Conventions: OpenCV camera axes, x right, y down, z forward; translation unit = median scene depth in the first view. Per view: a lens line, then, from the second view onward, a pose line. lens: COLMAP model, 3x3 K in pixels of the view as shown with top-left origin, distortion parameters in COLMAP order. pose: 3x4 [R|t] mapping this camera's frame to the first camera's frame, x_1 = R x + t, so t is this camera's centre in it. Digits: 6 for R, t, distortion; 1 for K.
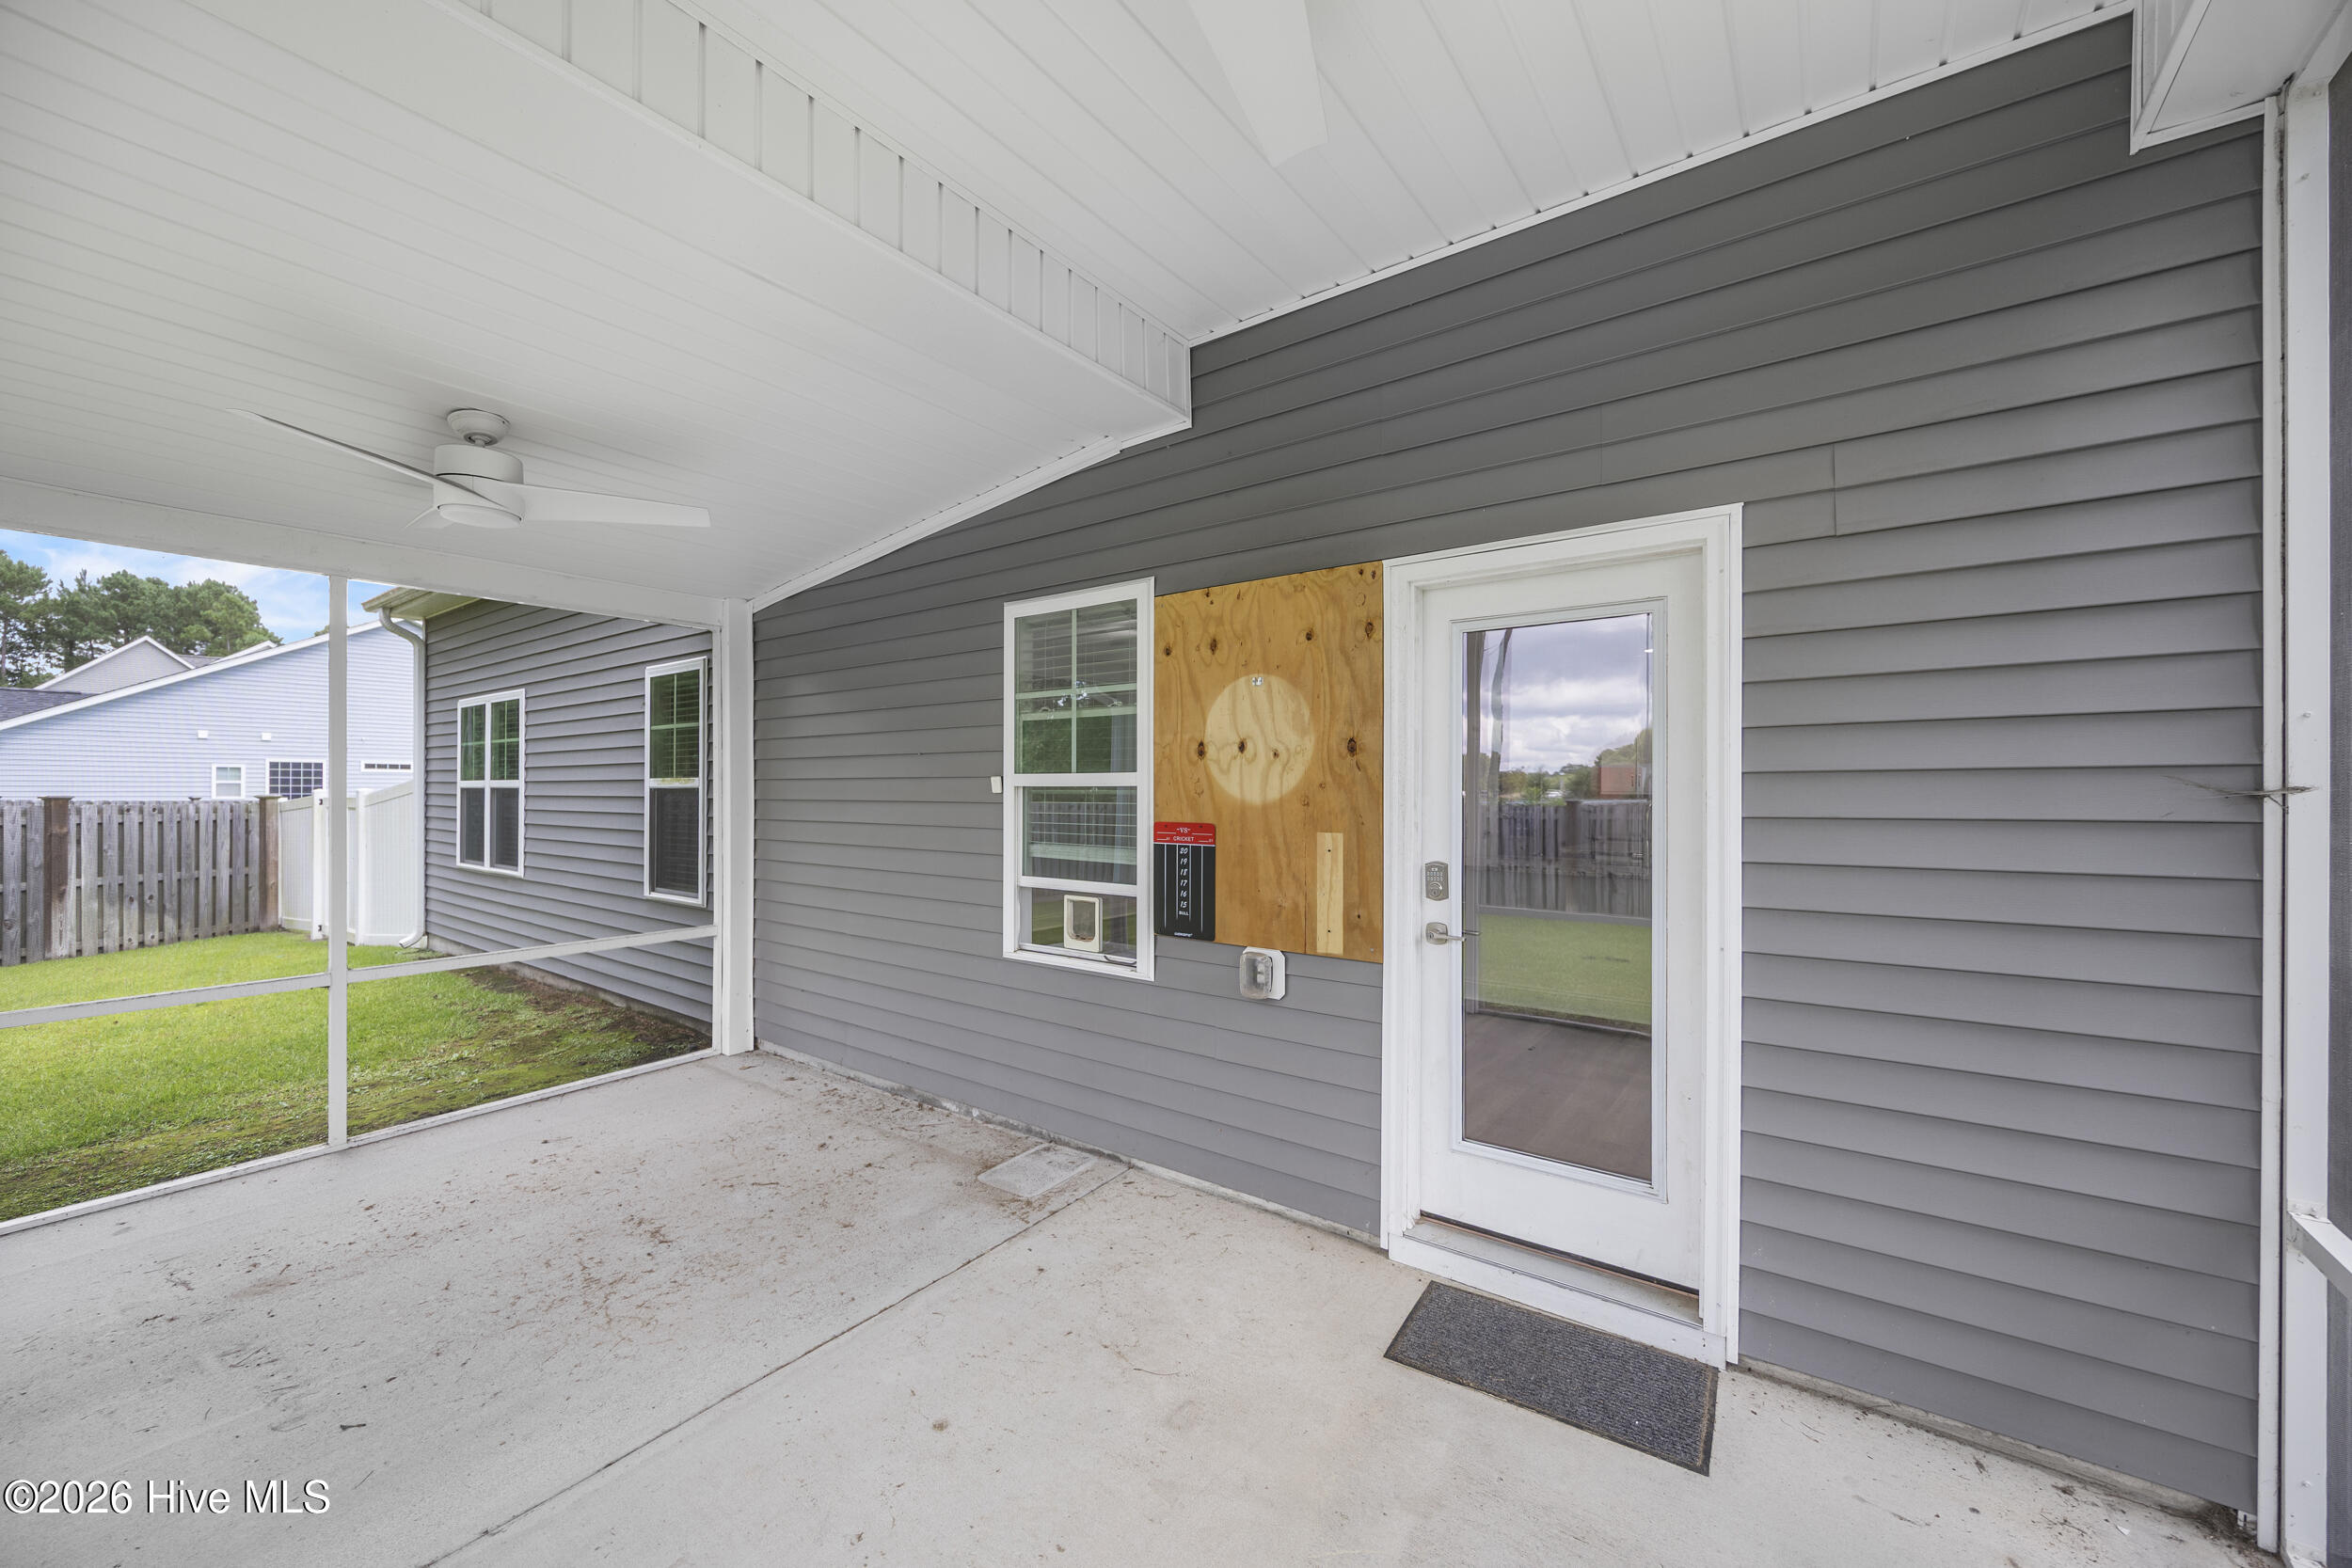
lens RADIAL K [[895.9, 0, 1170.2], [0, 895.9, 786.9], [0, 0, 1]] dist [-0.000090, 0.000172]
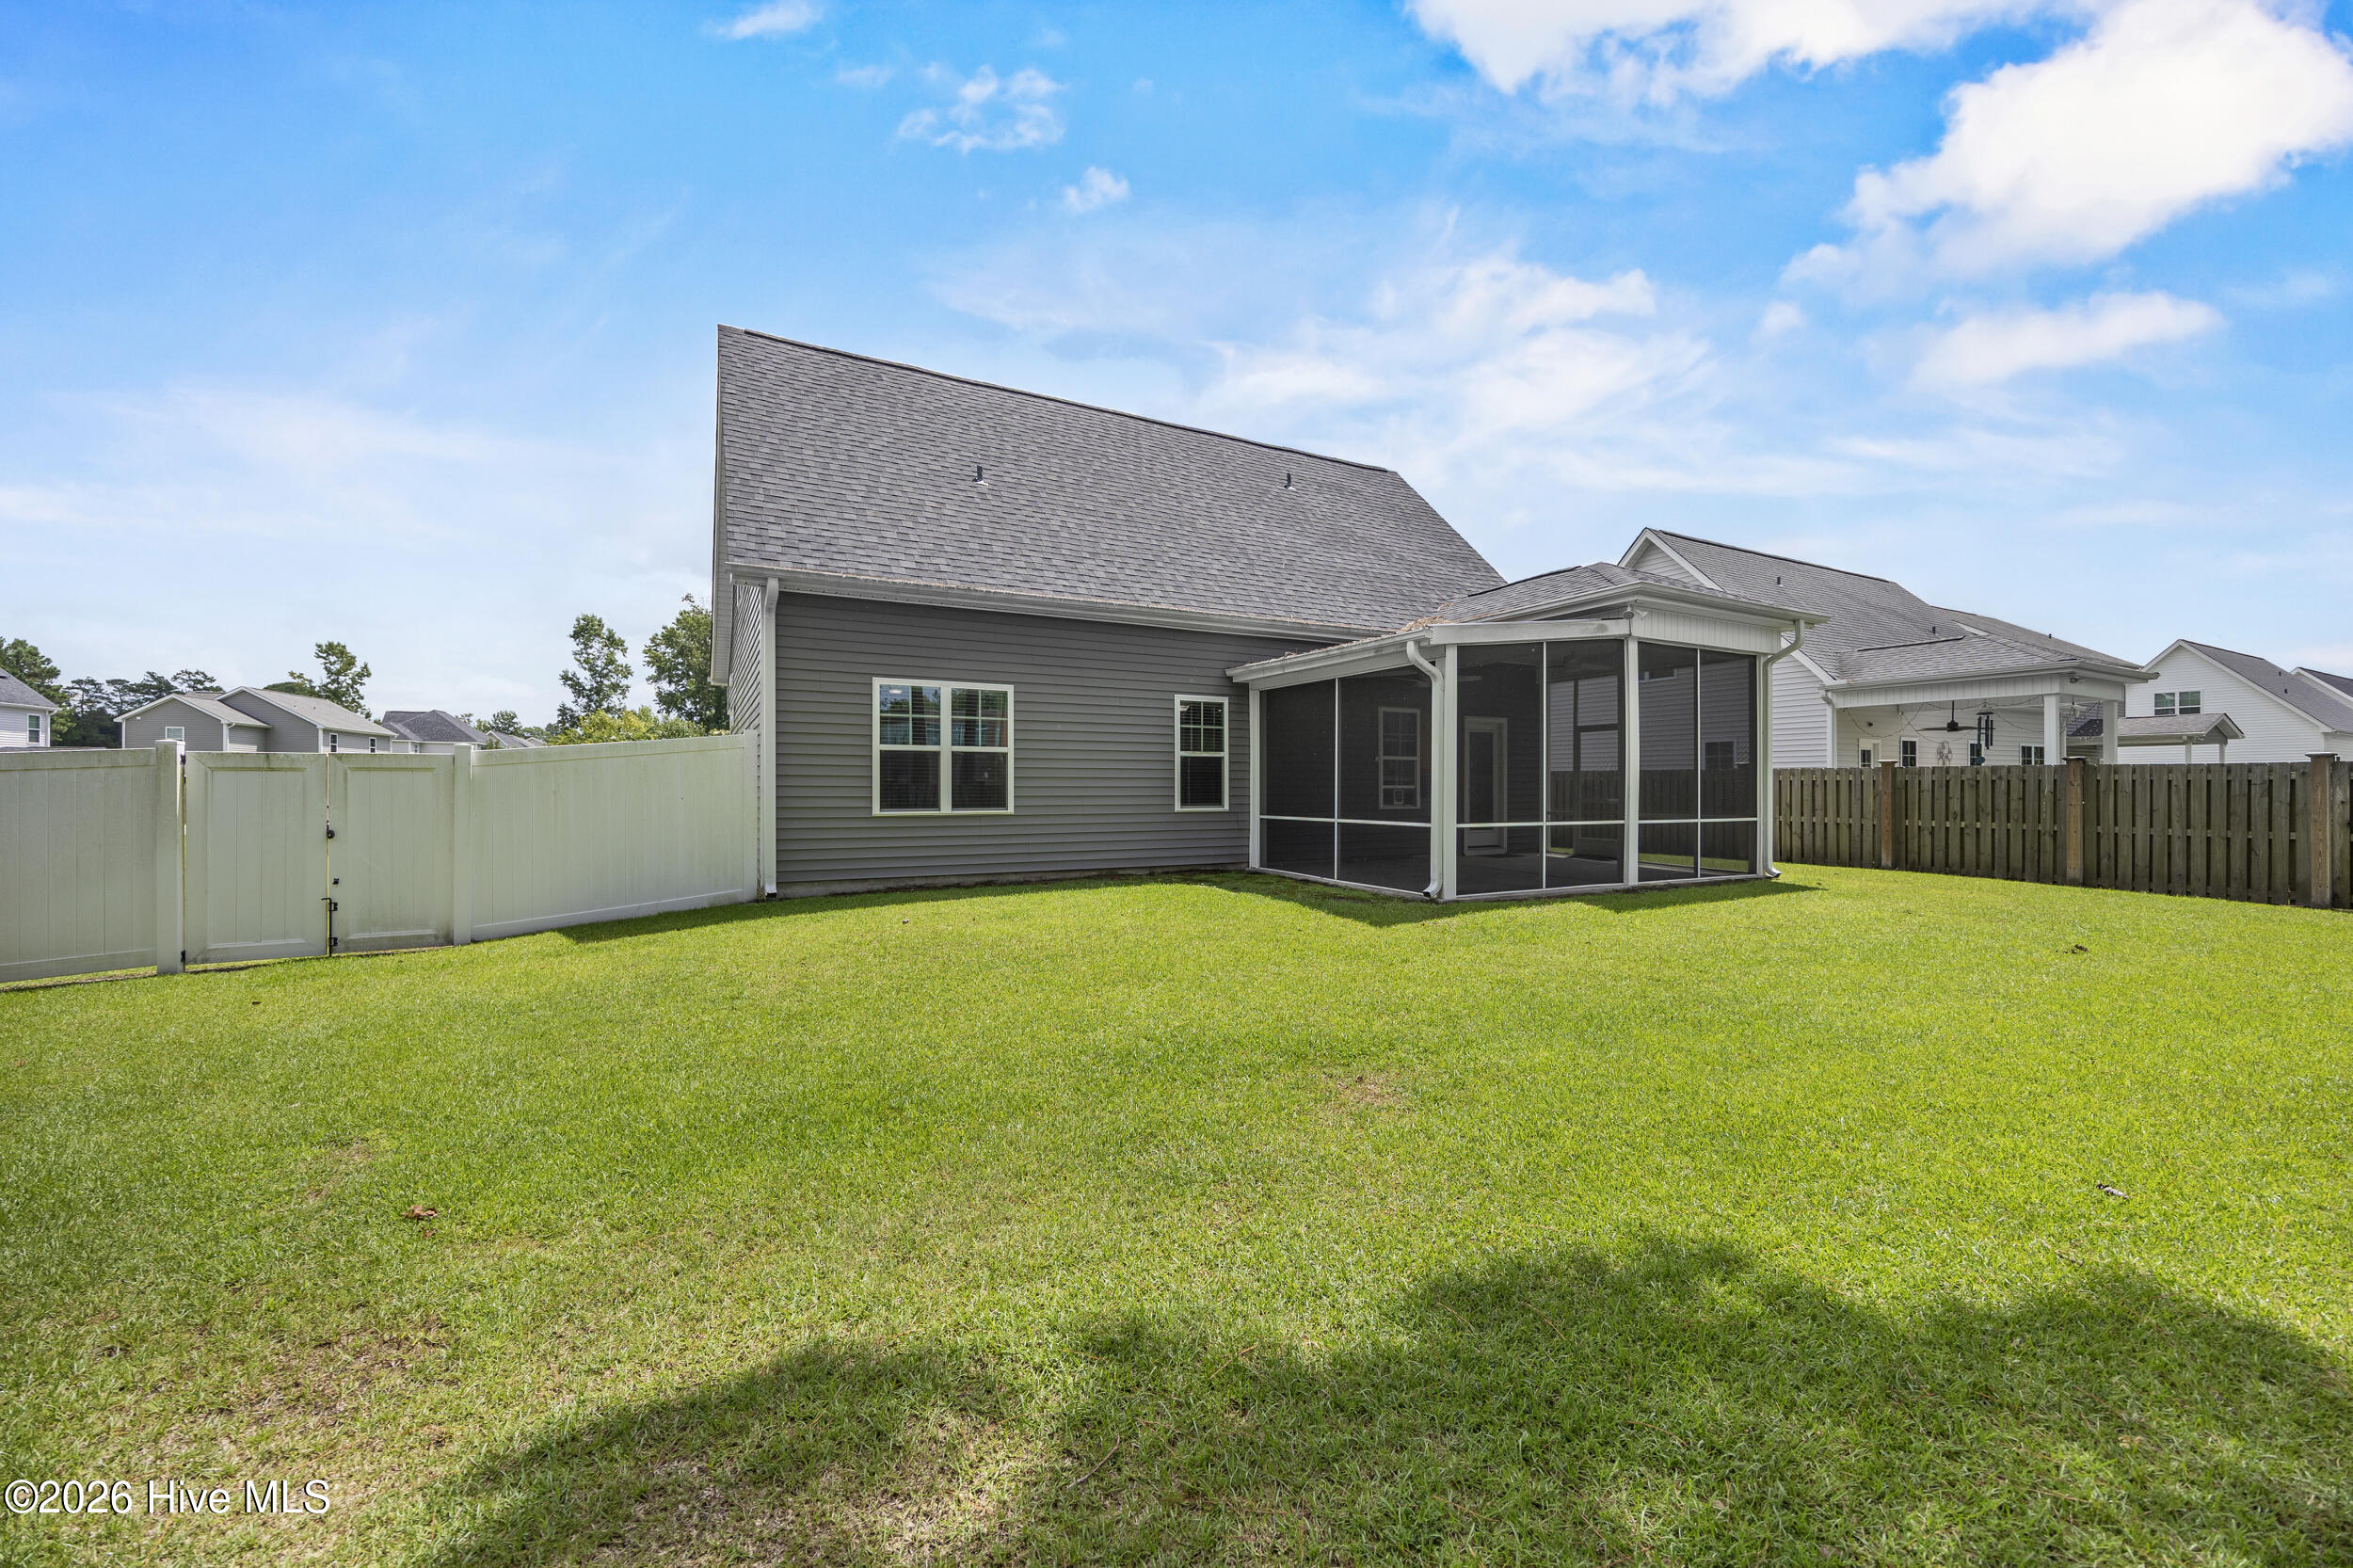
lens RADIAL K [[896.4, 0, 1170.7], [0, 896.4, 786.9], [0, 0, 1]] dist [-0.000090, 0.000172]
pose [[0.426700, 0.000263, 0.904393, -1.467422], [-0.001714, 0.999998, 0.000518, 0.042097], [-0.904392, -0.001771, 0.426700, 0.104949]]
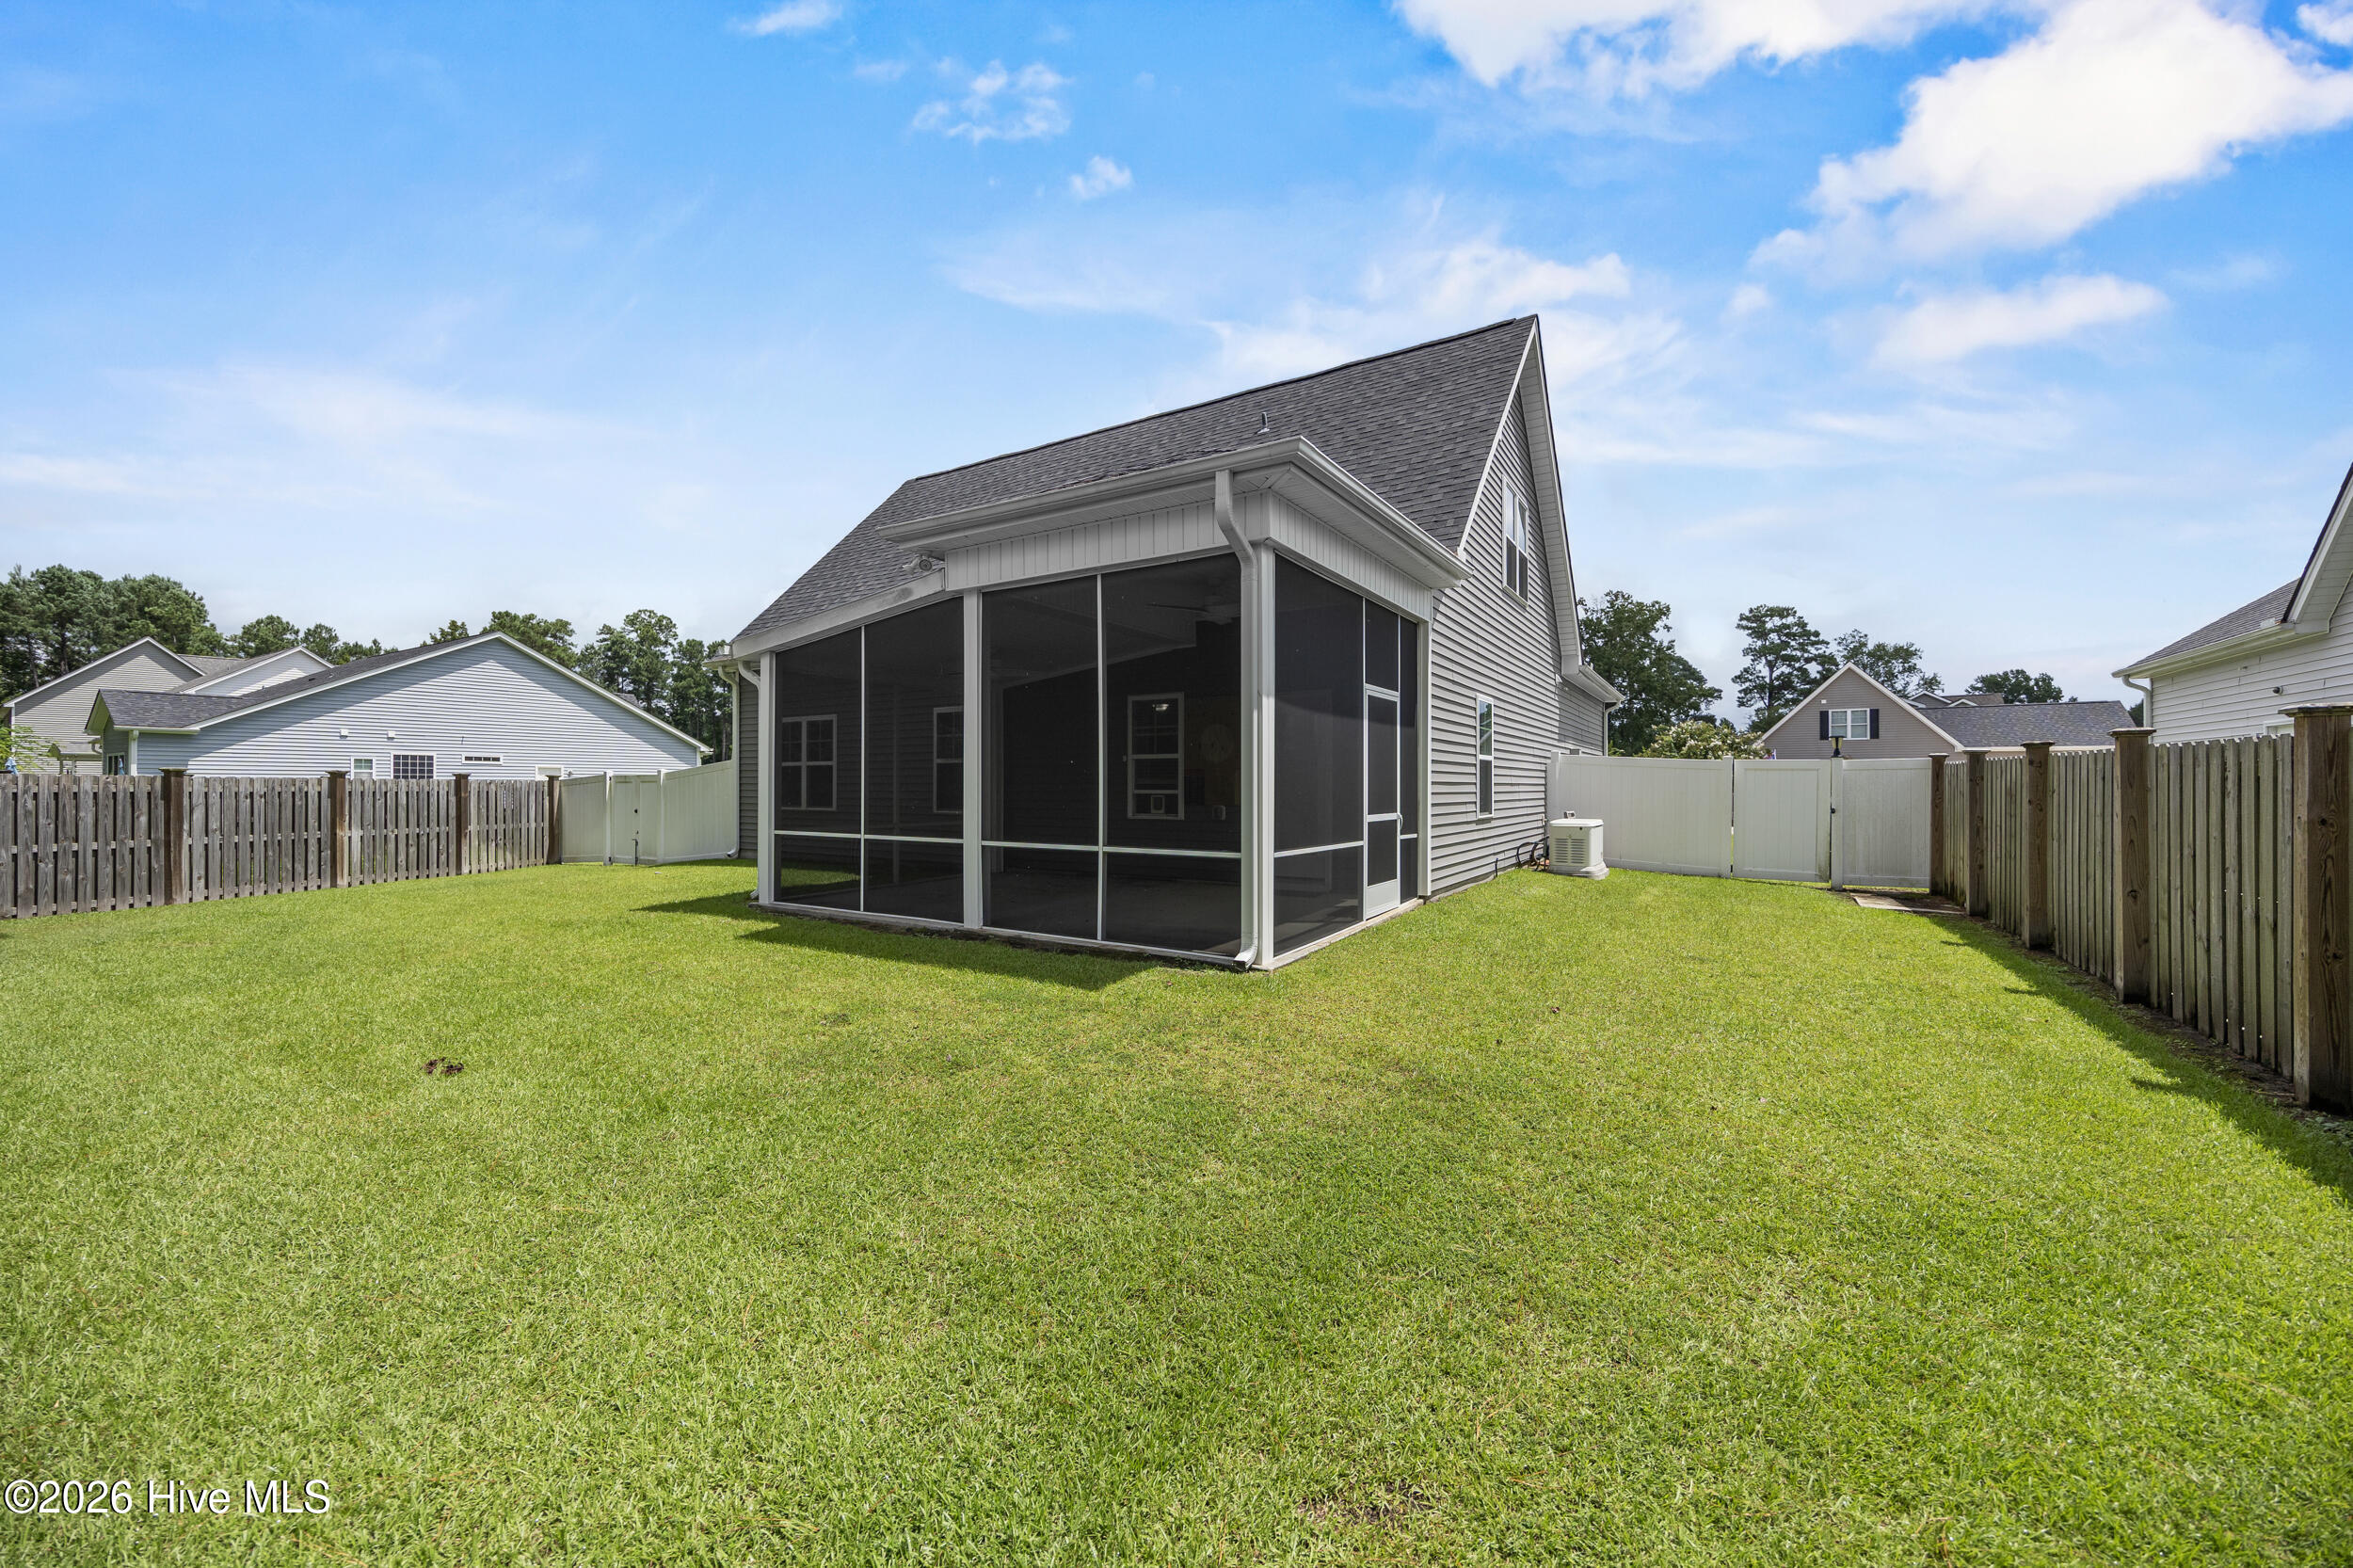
lens RADIAL K [[896.4, 0, 1170.7], [0, 896.4, 786.9], [0, 0, 1]] dist [-0.000090, 0.000172]
pose [[0.997169, -0.001485, 0.075174, -0.106658], [0.001186, 0.999991, 0.004010, 0.031292], [-0.075179, -0.003910, 0.997162, -0.758291]]
